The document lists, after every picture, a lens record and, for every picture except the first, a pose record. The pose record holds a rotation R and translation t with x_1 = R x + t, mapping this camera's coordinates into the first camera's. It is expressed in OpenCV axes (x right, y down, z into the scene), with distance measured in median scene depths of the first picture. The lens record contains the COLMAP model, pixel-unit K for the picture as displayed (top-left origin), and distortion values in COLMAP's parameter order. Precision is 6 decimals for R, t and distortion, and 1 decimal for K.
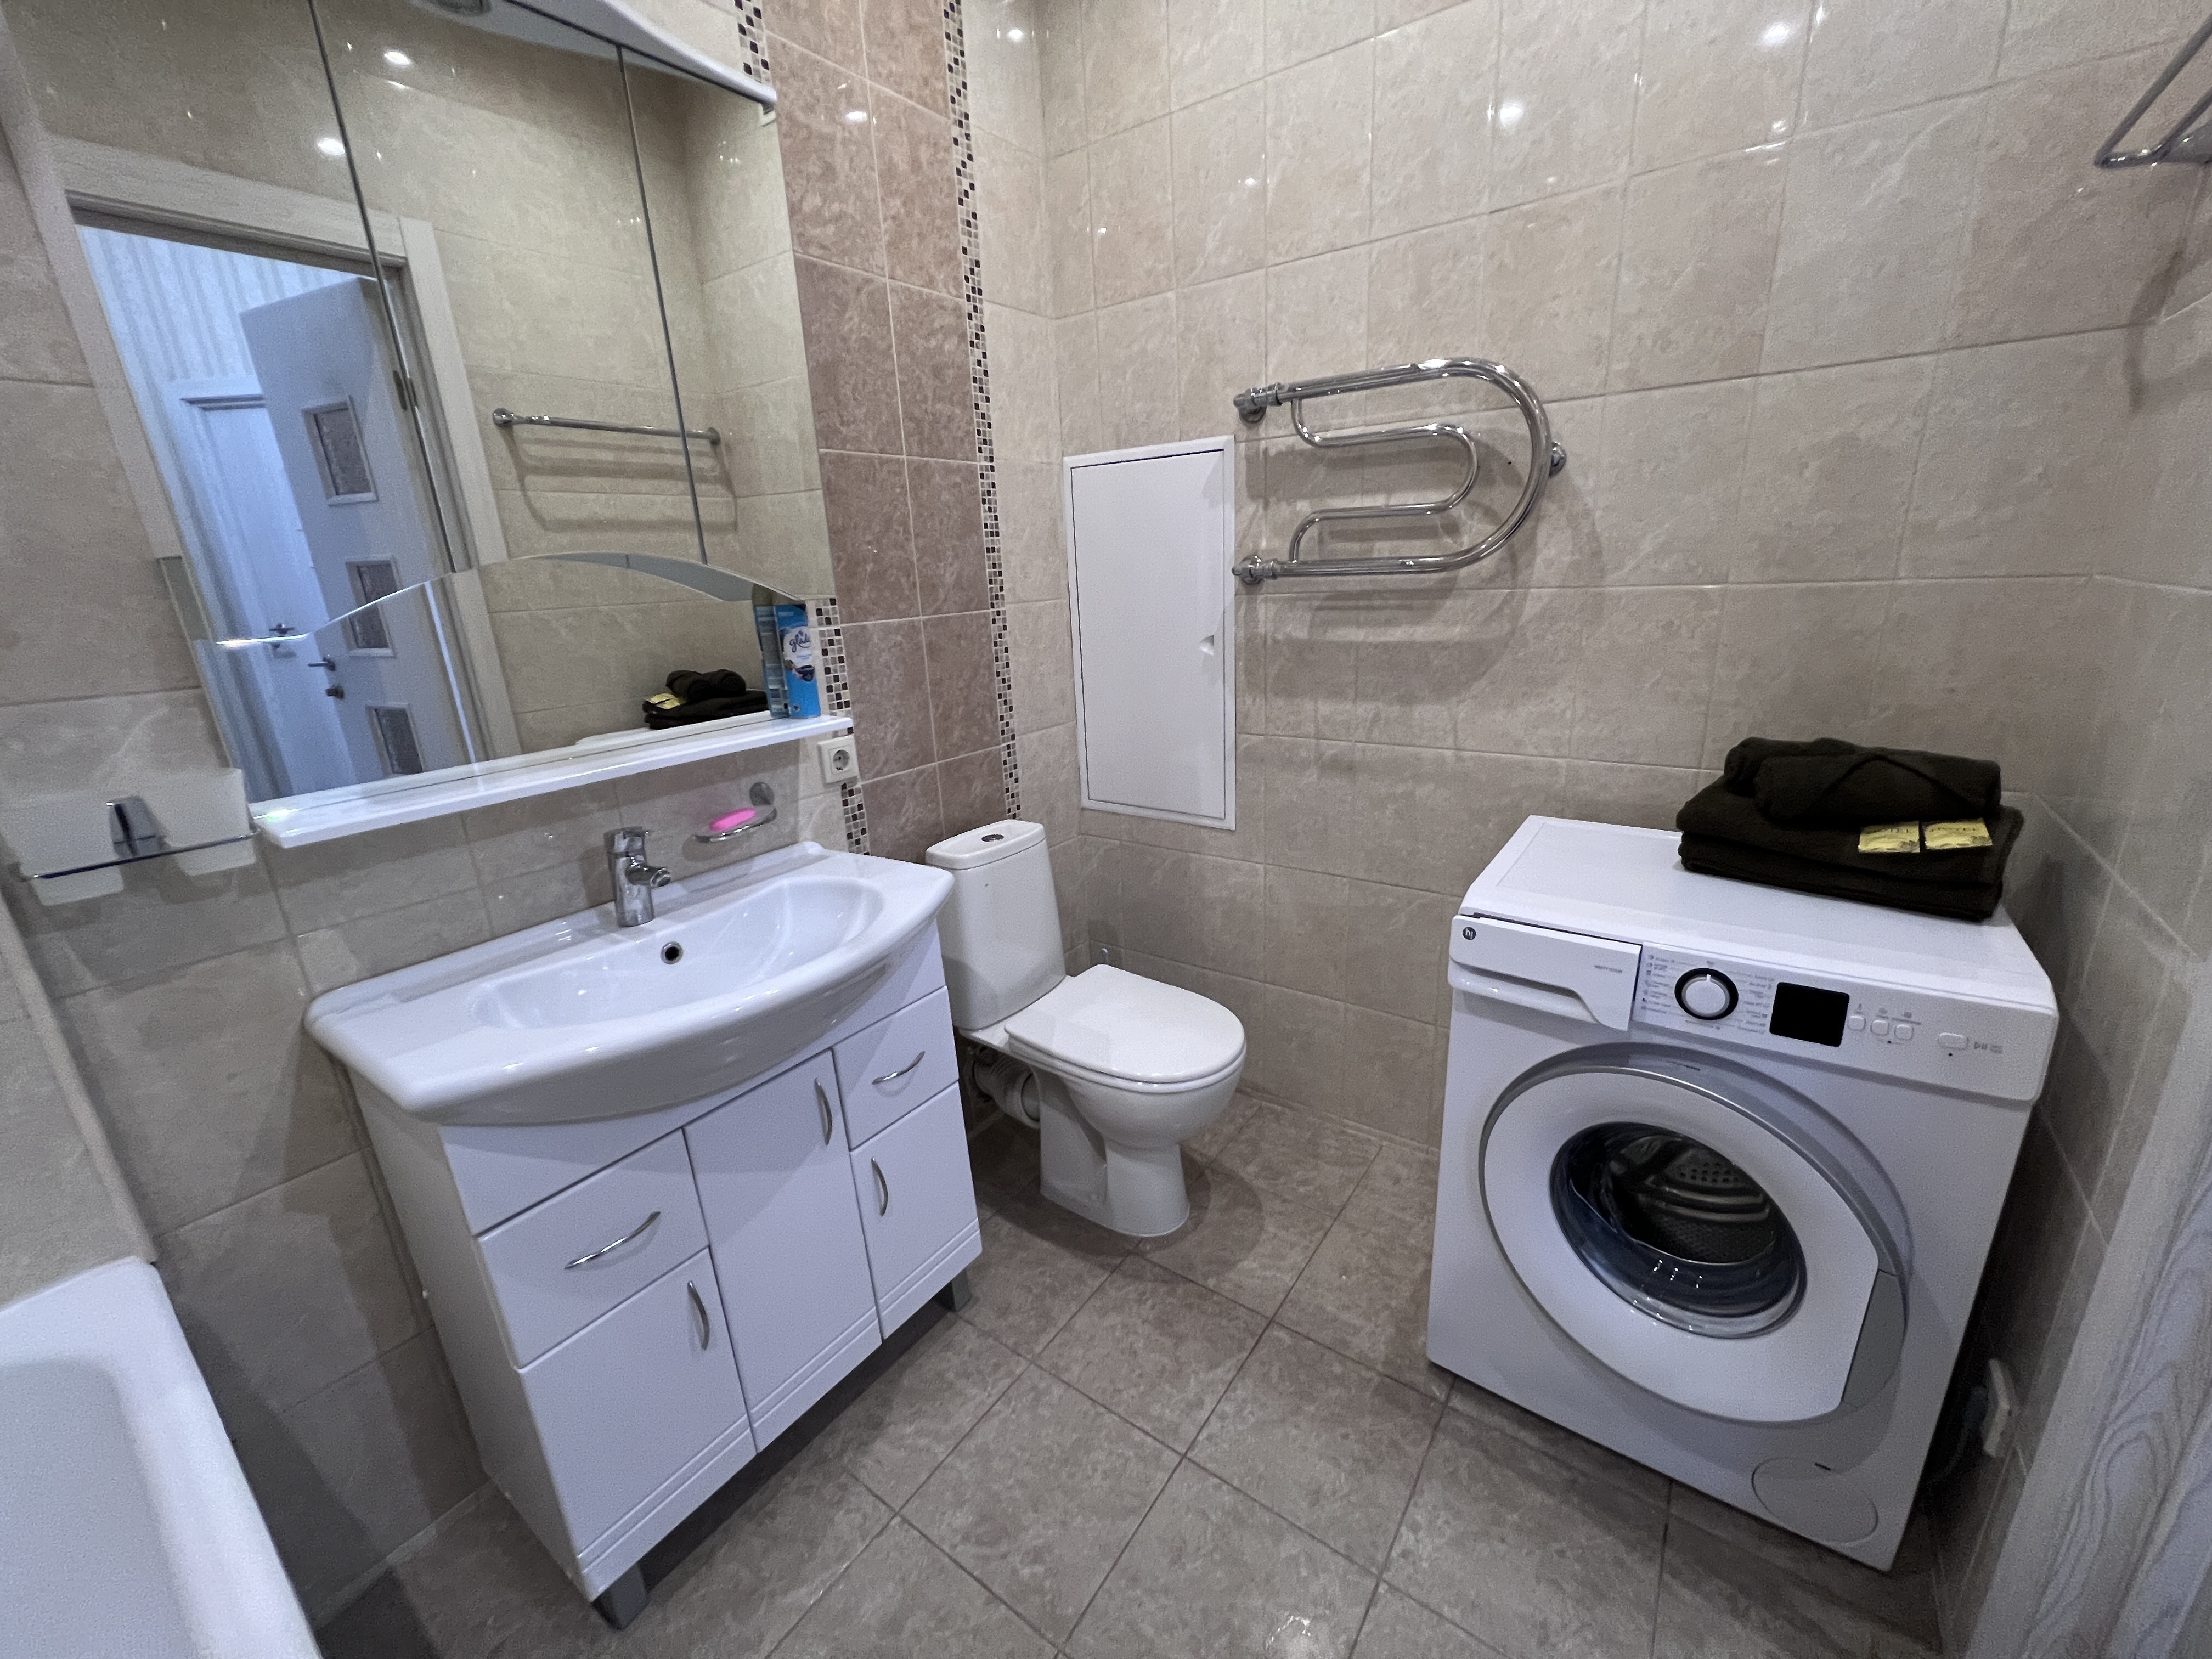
lens RADIAL K [[887.7, 0, 1108.7], [0, 887.7, 834.1], [0, 0, 1]] dist [-0.002991, 0.000888]
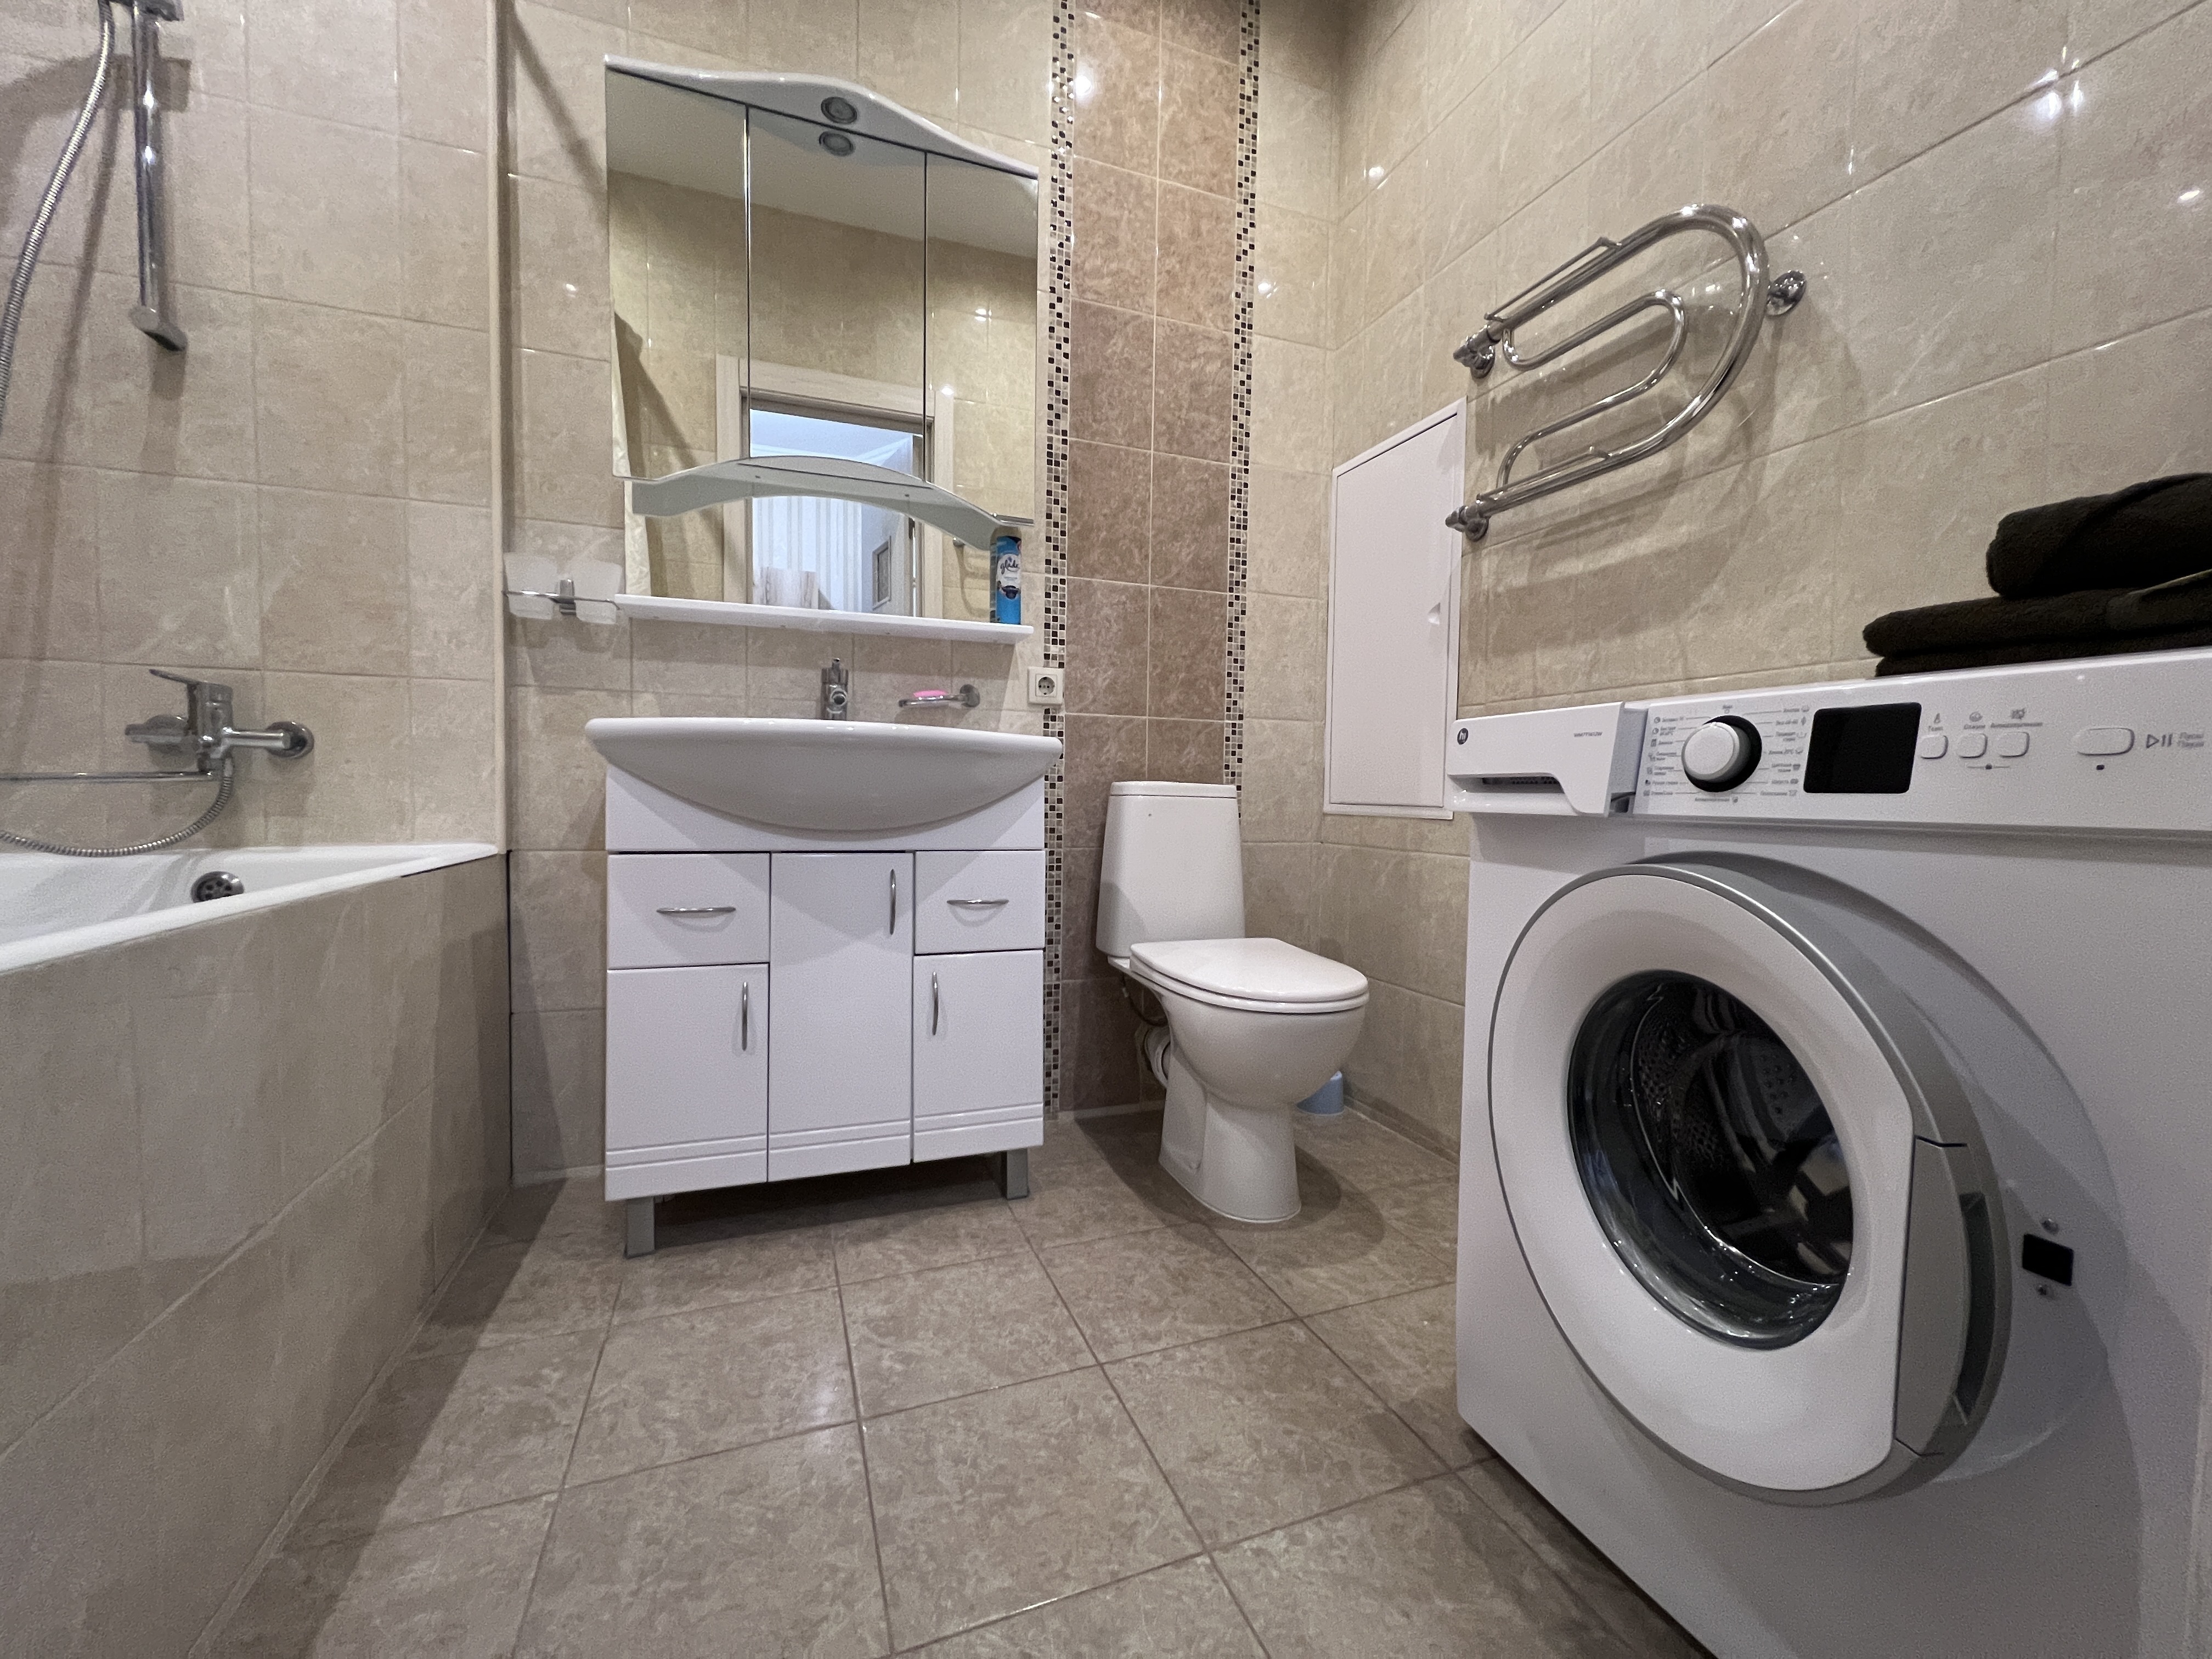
lens RADIAL K [[887.7, 0, 1107.5], [0, 887.7, 833.1], [0, 0, 1]] dist [-0.002991, 0.000888]
pose [[0.833129, 0.082866, -0.546836, 0.439637], [-0.212036, 0.961023, -0.177414, 0.307029], [0.510821, 0.263757, 0.818226, 0.144863]]
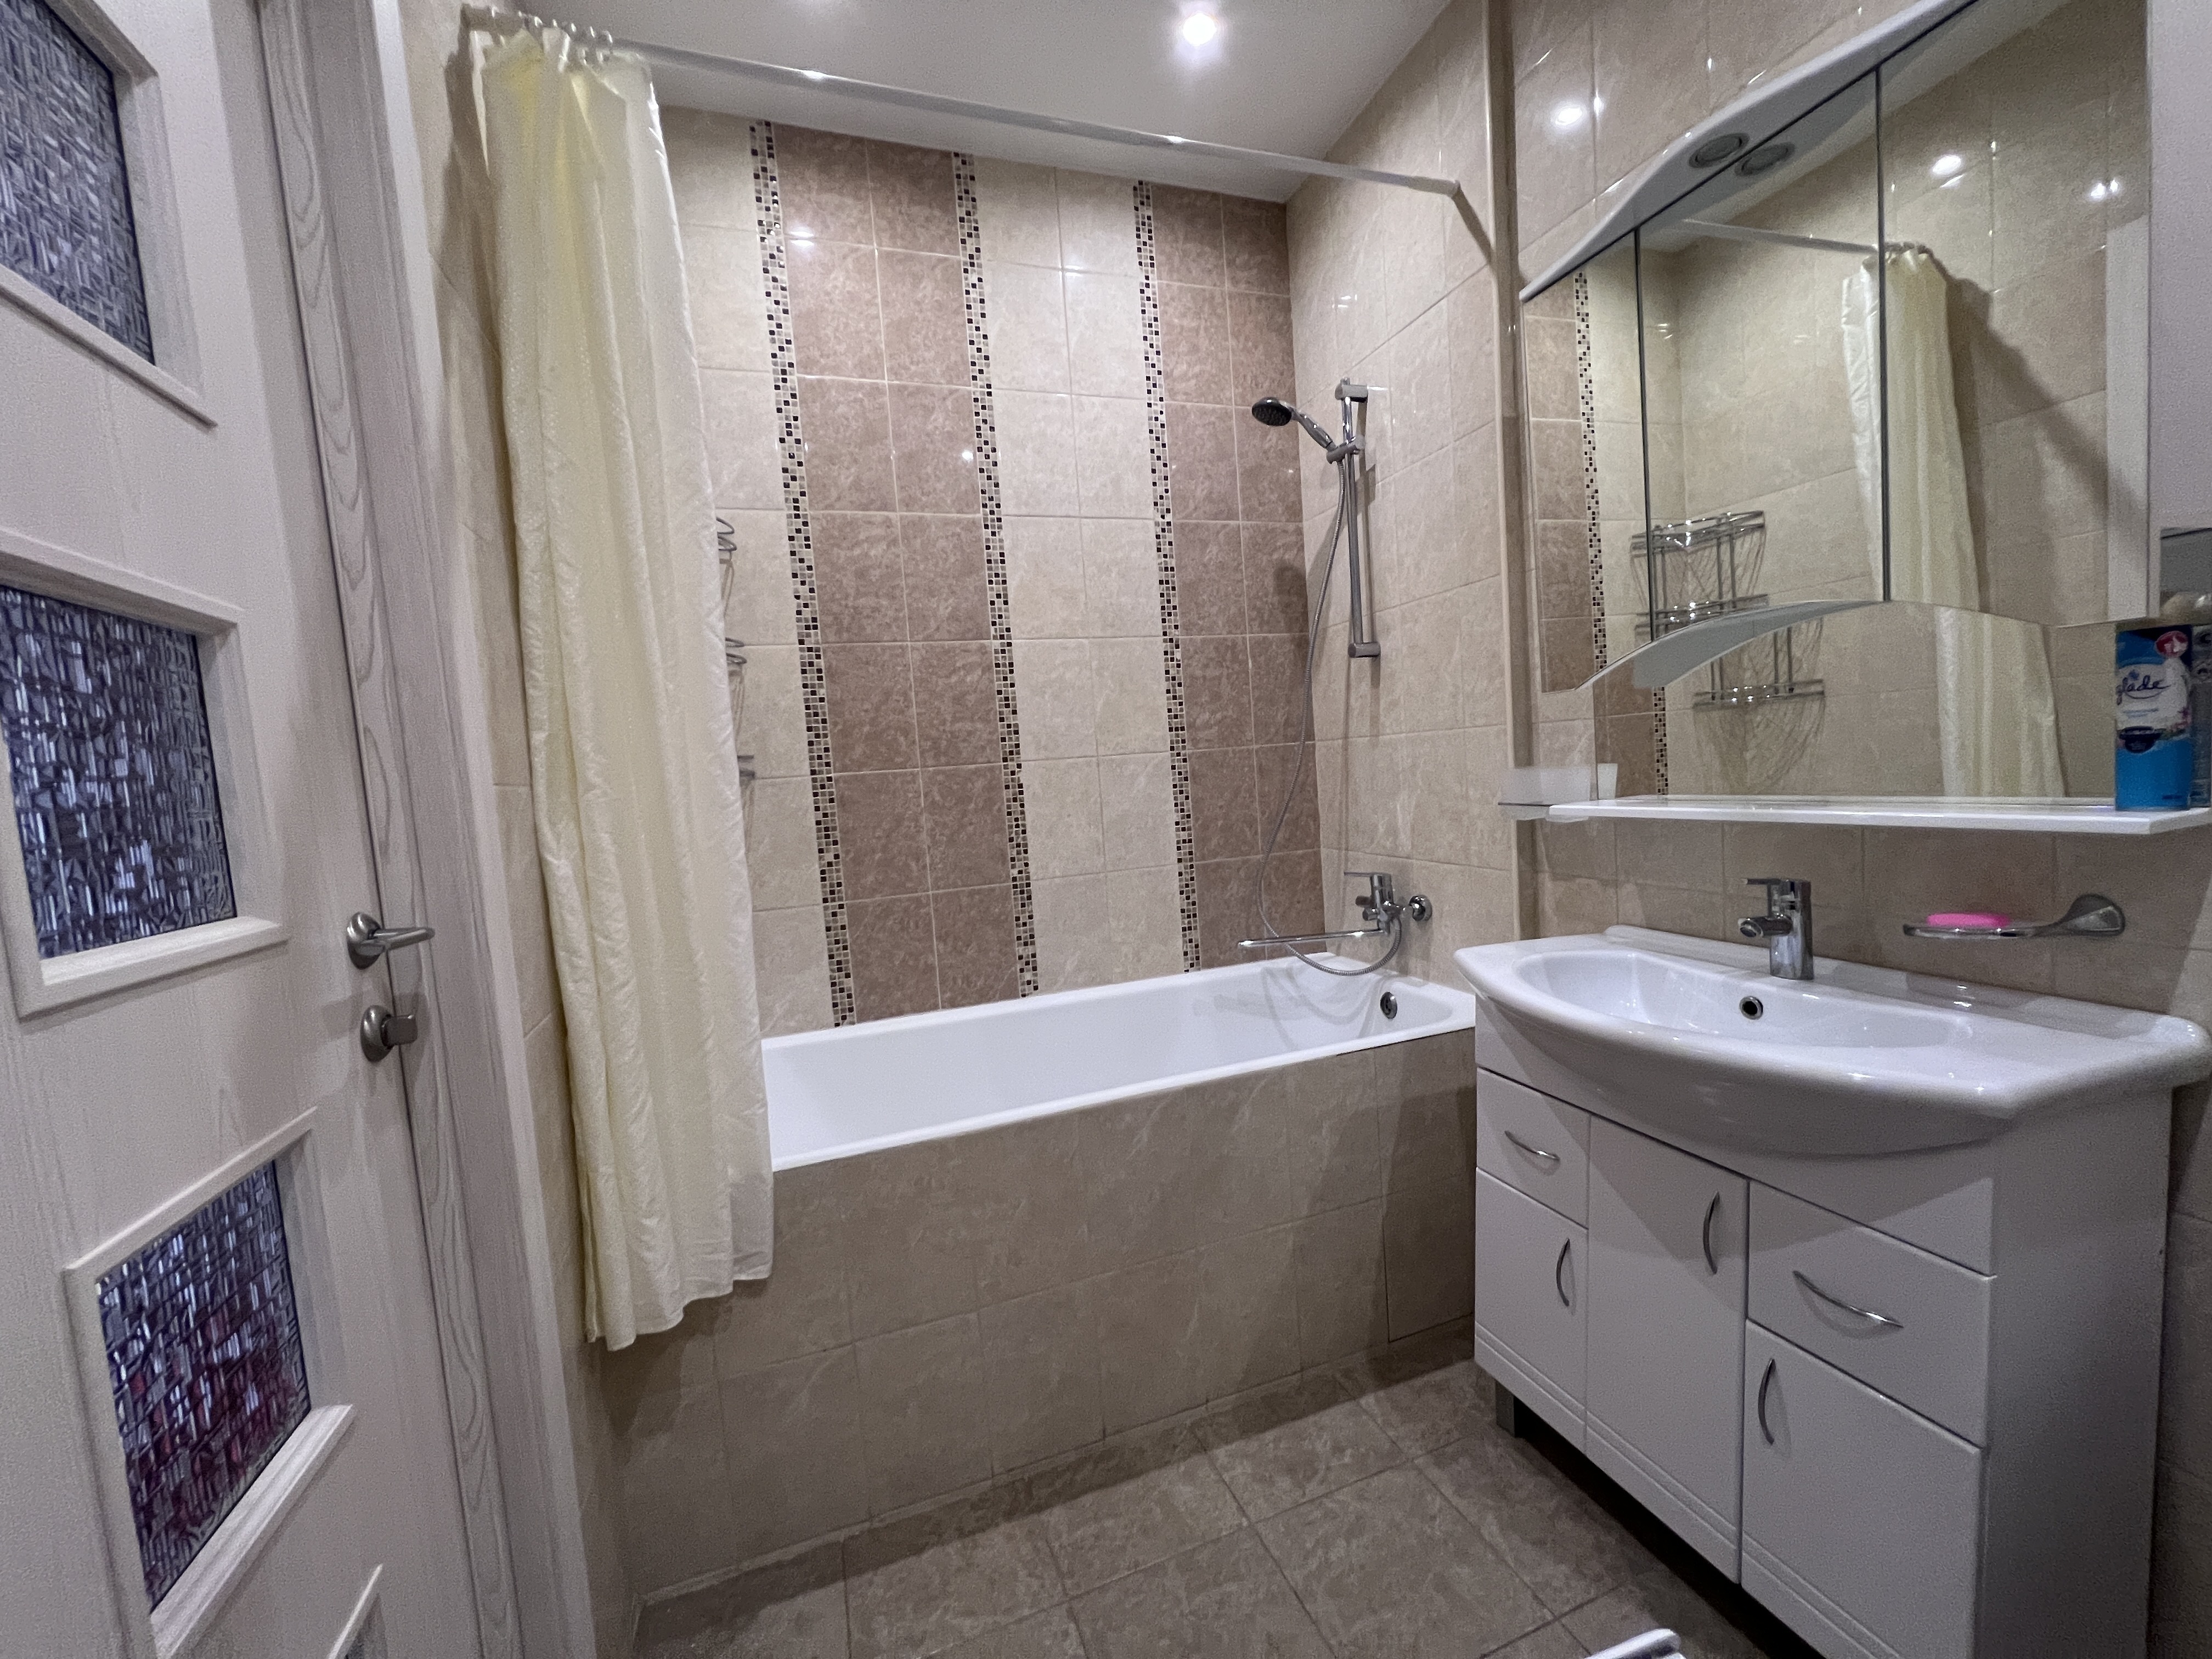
lens RADIAL K [[887.7, 0, 1099.6], [0, 887.7, 834.2], [0, 0, 1]] dist [-0.002991, 0.000888]
pose [[-0.565162, 0.152122, -0.810833, 0.544671], [-0.143004, 0.949909, 0.277890, -0.174794], [0.812491, 0.273006, -0.515098, 0.701536]]
